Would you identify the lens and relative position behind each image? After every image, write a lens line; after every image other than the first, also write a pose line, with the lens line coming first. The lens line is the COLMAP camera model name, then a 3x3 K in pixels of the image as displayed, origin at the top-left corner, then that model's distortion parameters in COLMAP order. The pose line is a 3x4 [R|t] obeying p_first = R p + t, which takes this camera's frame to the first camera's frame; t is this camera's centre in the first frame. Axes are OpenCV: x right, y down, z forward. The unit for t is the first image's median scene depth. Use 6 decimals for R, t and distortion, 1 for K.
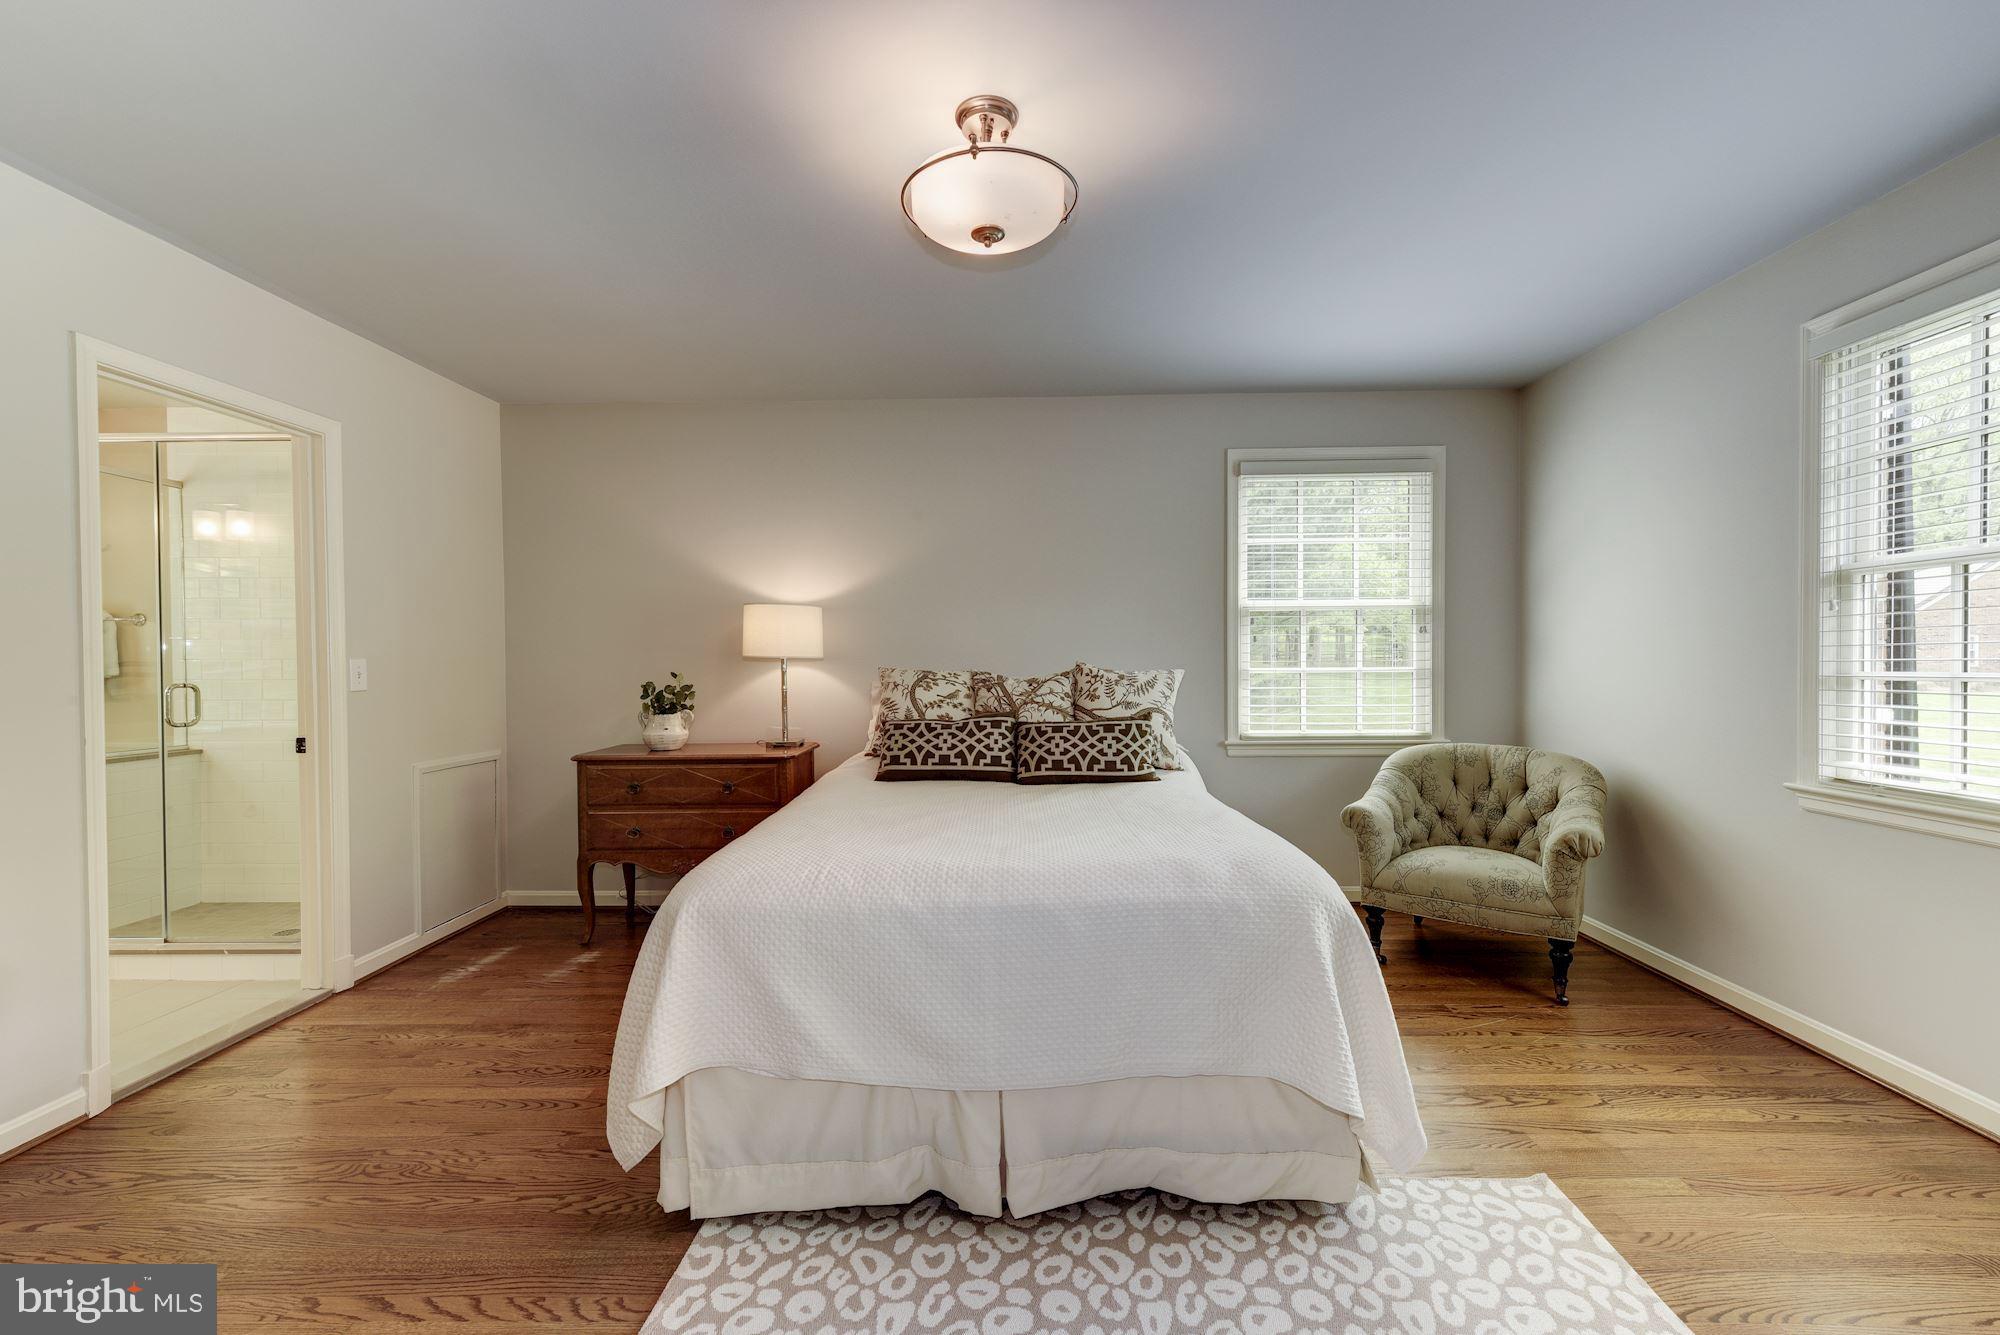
lens RADIAL K [[796.0, 0, 1002.9], [0, 796.0, 670.8], [0, 0, 1]] dist [0.005341, -0.000642]
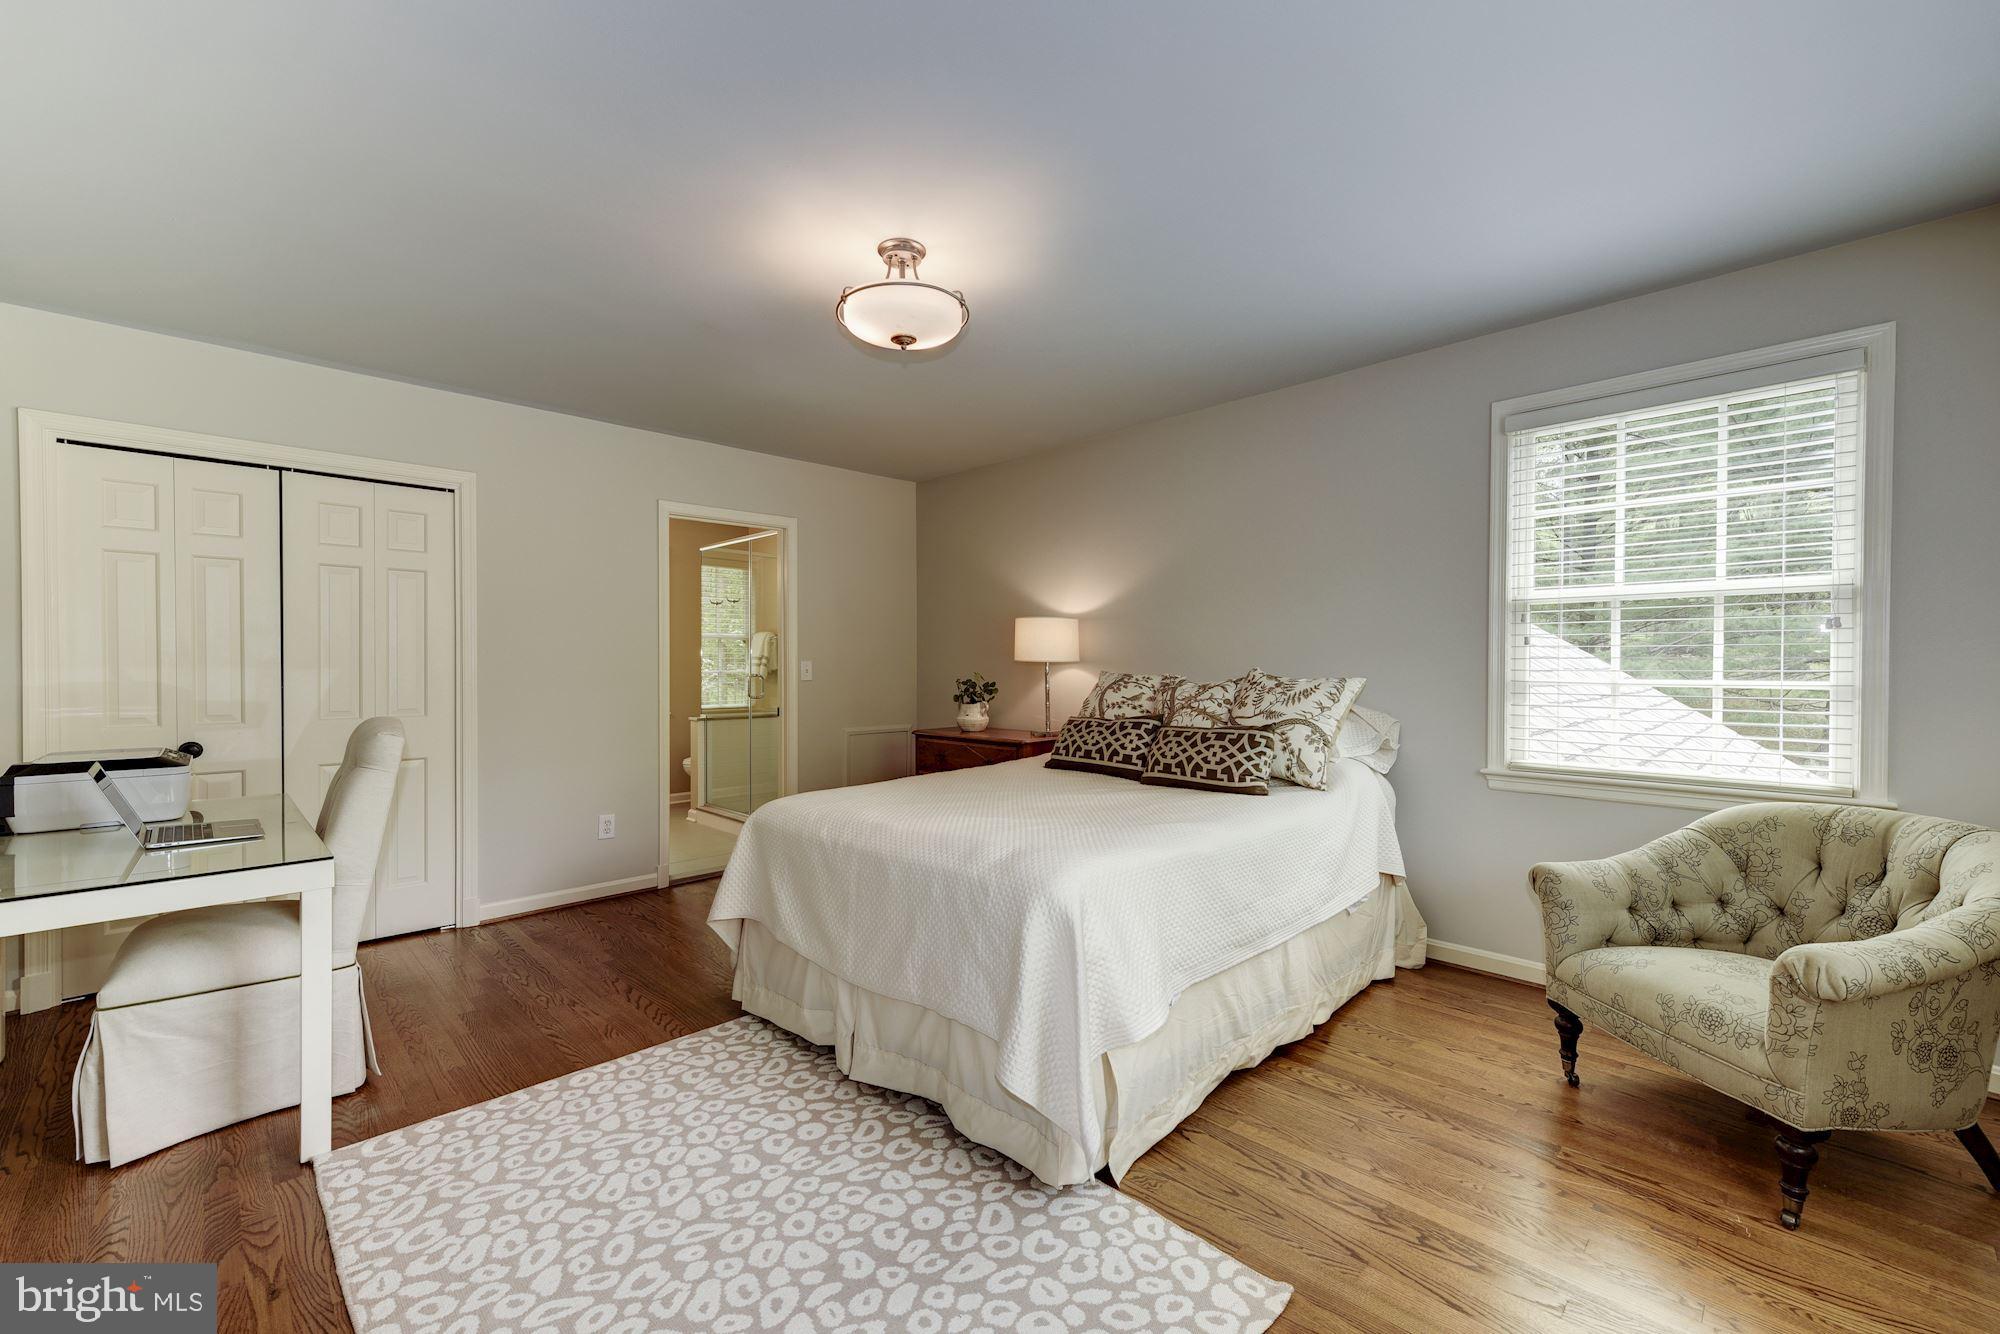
lens RADIAL K [[796.0, 0, 1004.1], [0, 796.0, 665.5], [0, 0, 1]] dist [0.005341, -0.000642]
pose [[0.719787, 0.009288, -0.694133, 0.634191], [-0.013404, 0.999910, -0.000519, -0.011087], [0.694066, 0.009677, 0.719847, 0.110381]]
